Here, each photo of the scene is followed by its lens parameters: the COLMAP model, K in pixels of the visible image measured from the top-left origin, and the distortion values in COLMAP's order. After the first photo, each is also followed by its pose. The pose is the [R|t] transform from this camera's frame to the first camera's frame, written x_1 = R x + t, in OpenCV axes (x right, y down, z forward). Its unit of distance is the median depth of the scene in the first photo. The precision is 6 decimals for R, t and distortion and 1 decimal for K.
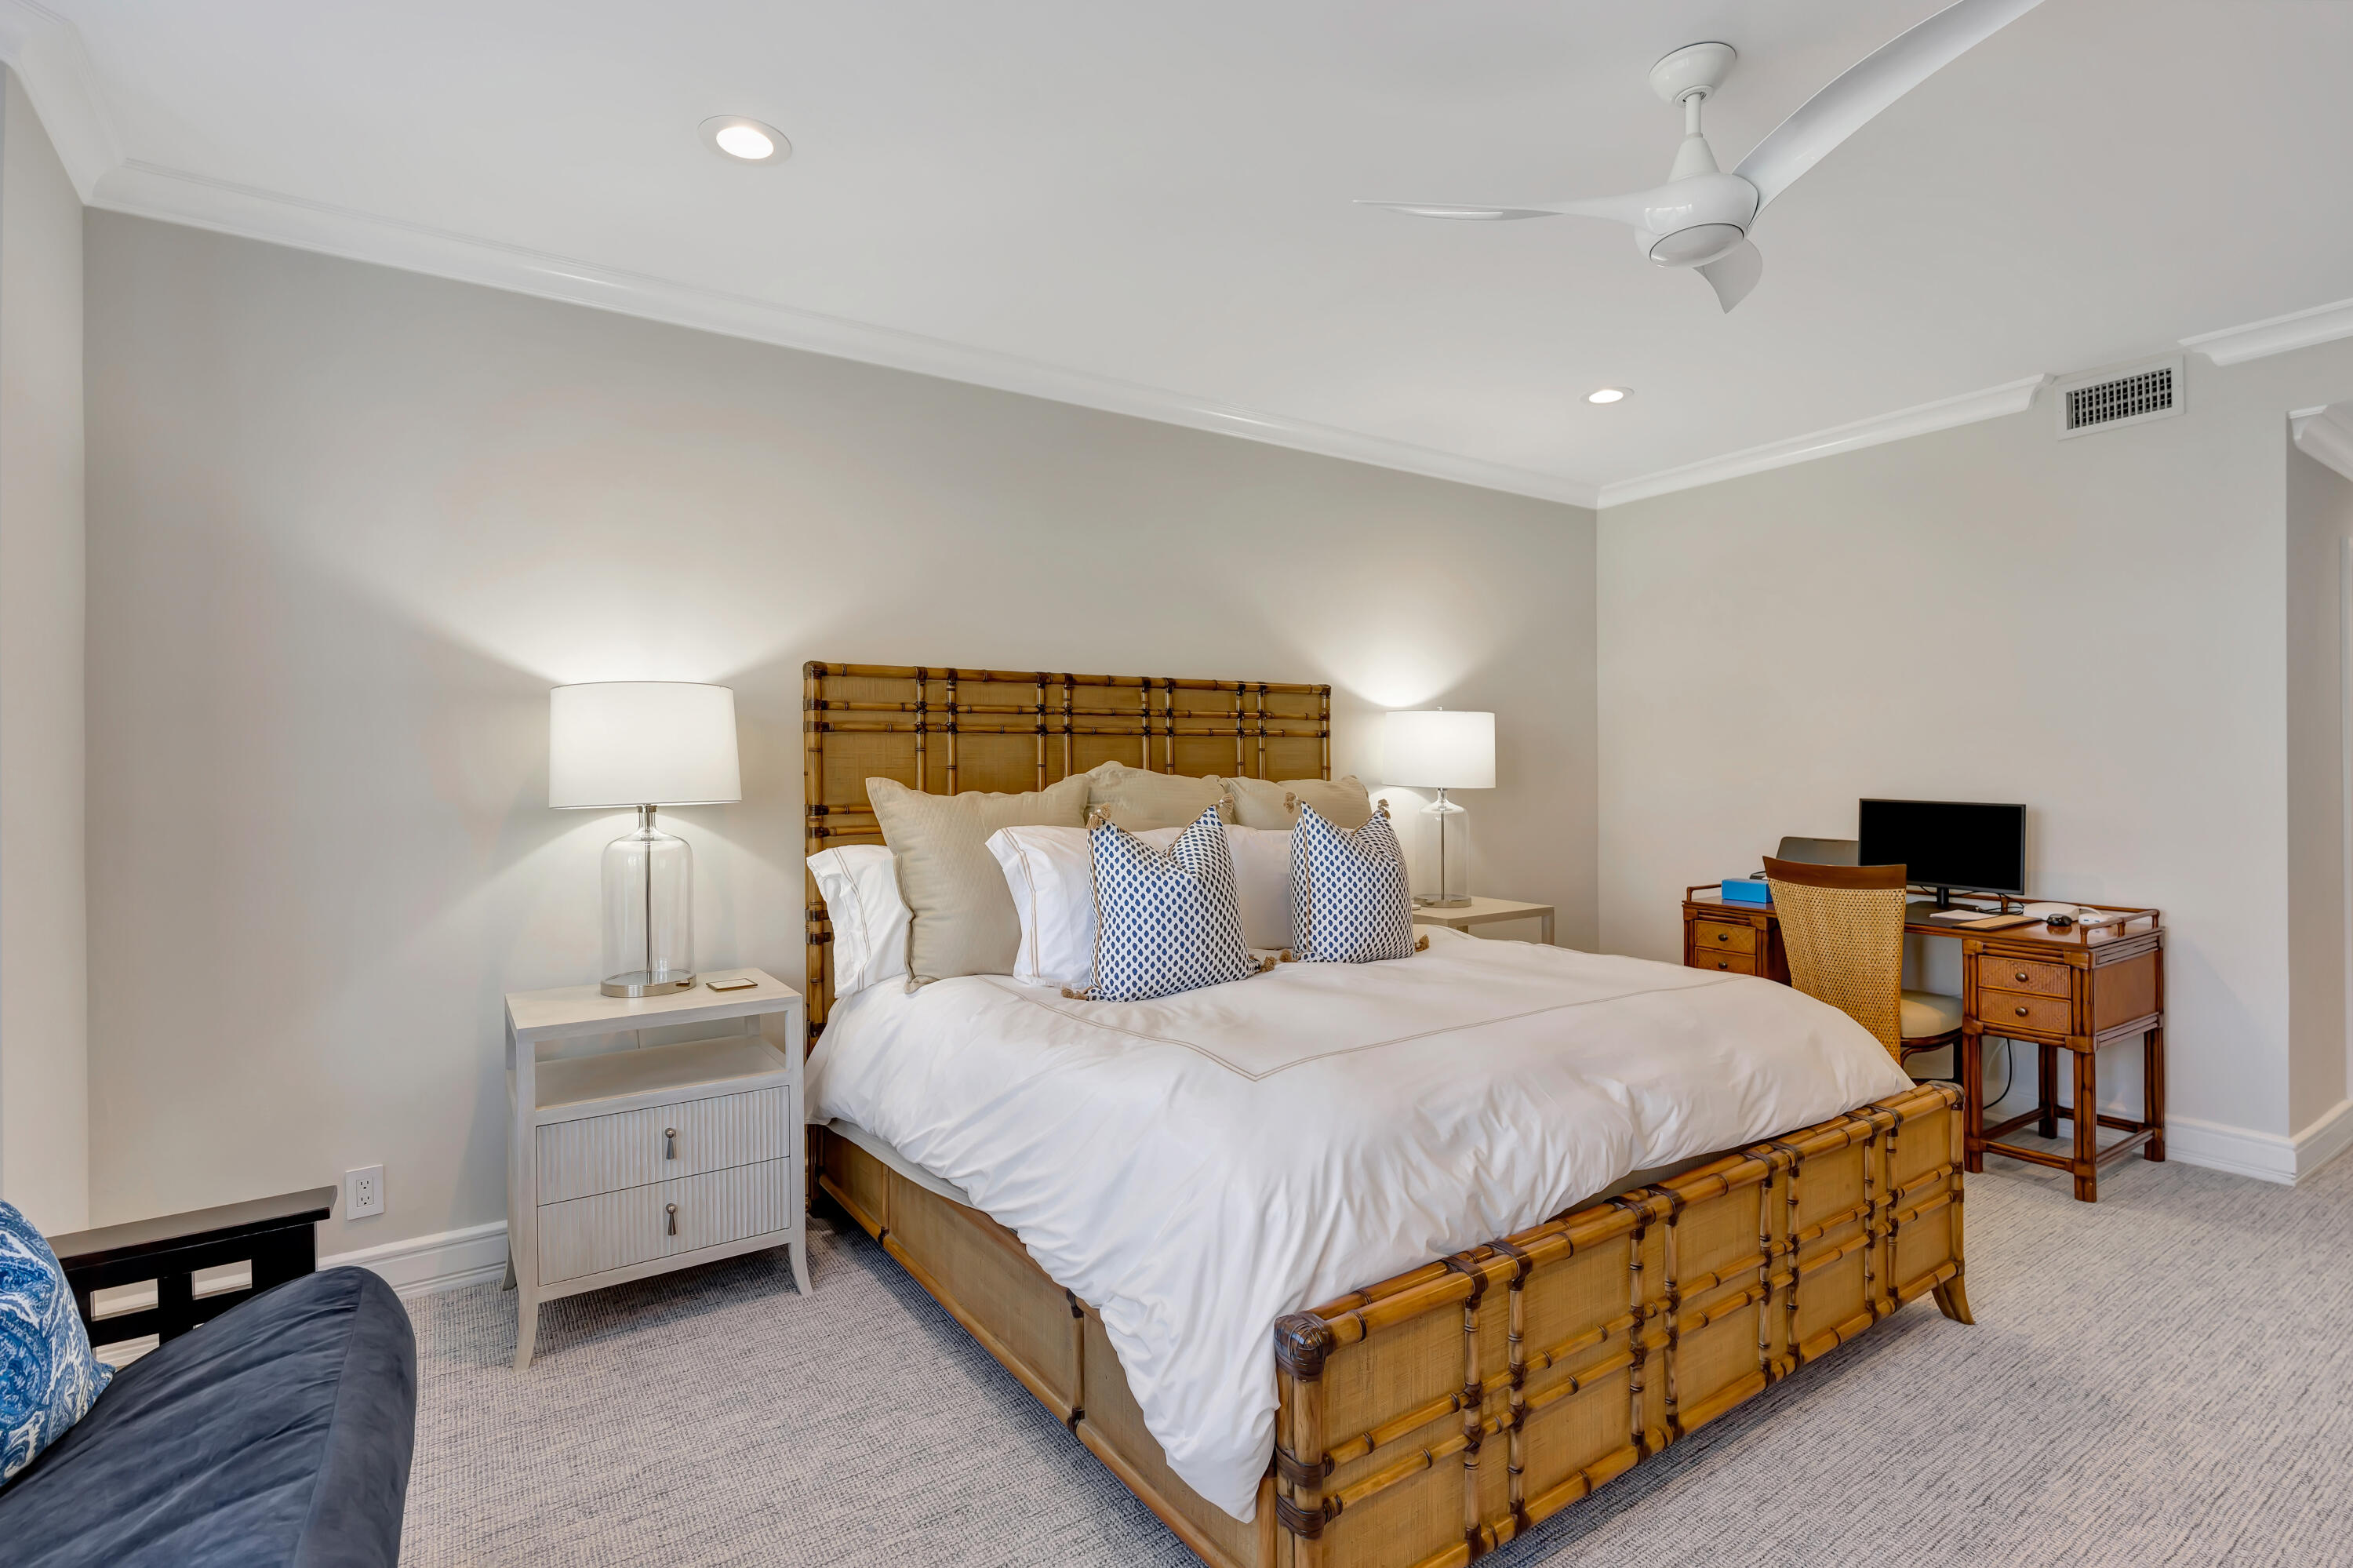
lens RADIAL K [[1106.4, 0, 1172.6], [0, 1106.4, 752.8], [0, 0, 1]] dist [0.000185, -0.000066]
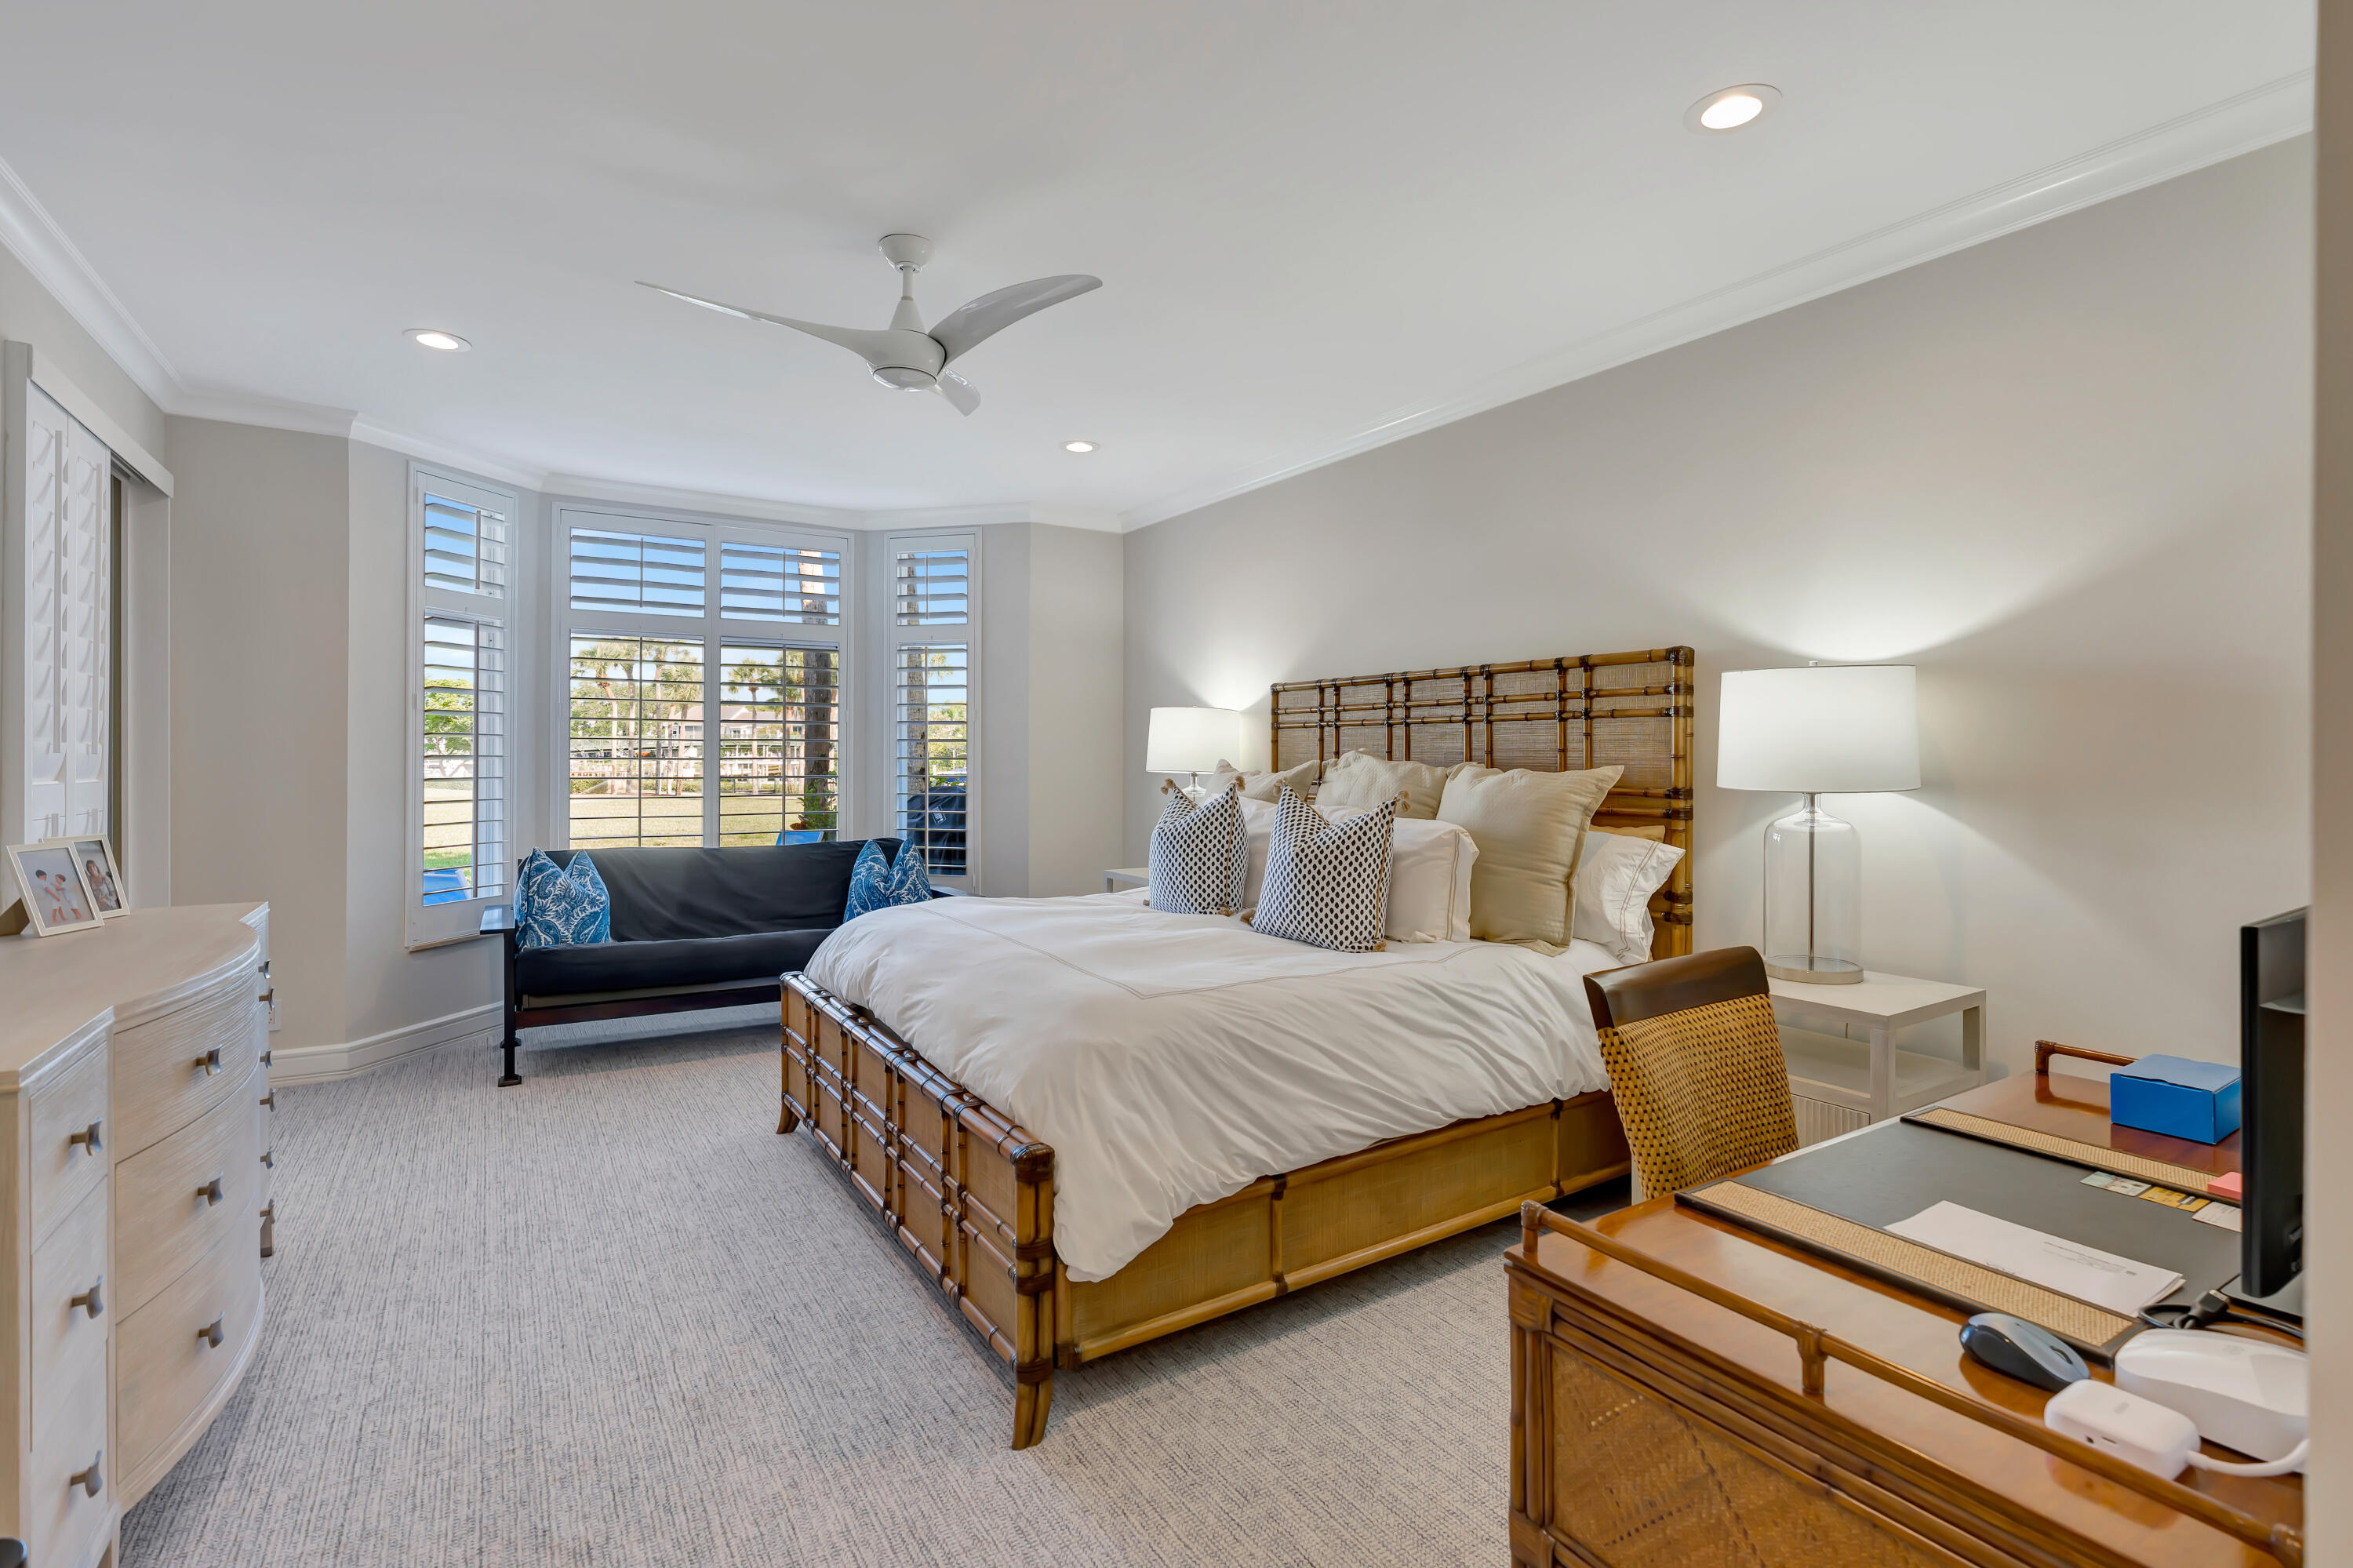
lens RADIAL K [[1106.4, 0, 1172.6], [0, 1106.4, 752.8], [0, 0, 1]] dist [0.000185, -0.000066]
pose [[-0.033394, 0.009434, -0.999398, 0.968734], [0.021221, 0.999737, 0.008728, -0.002574], [0.999217, -0.020916, -0.033586, 0.730495]]
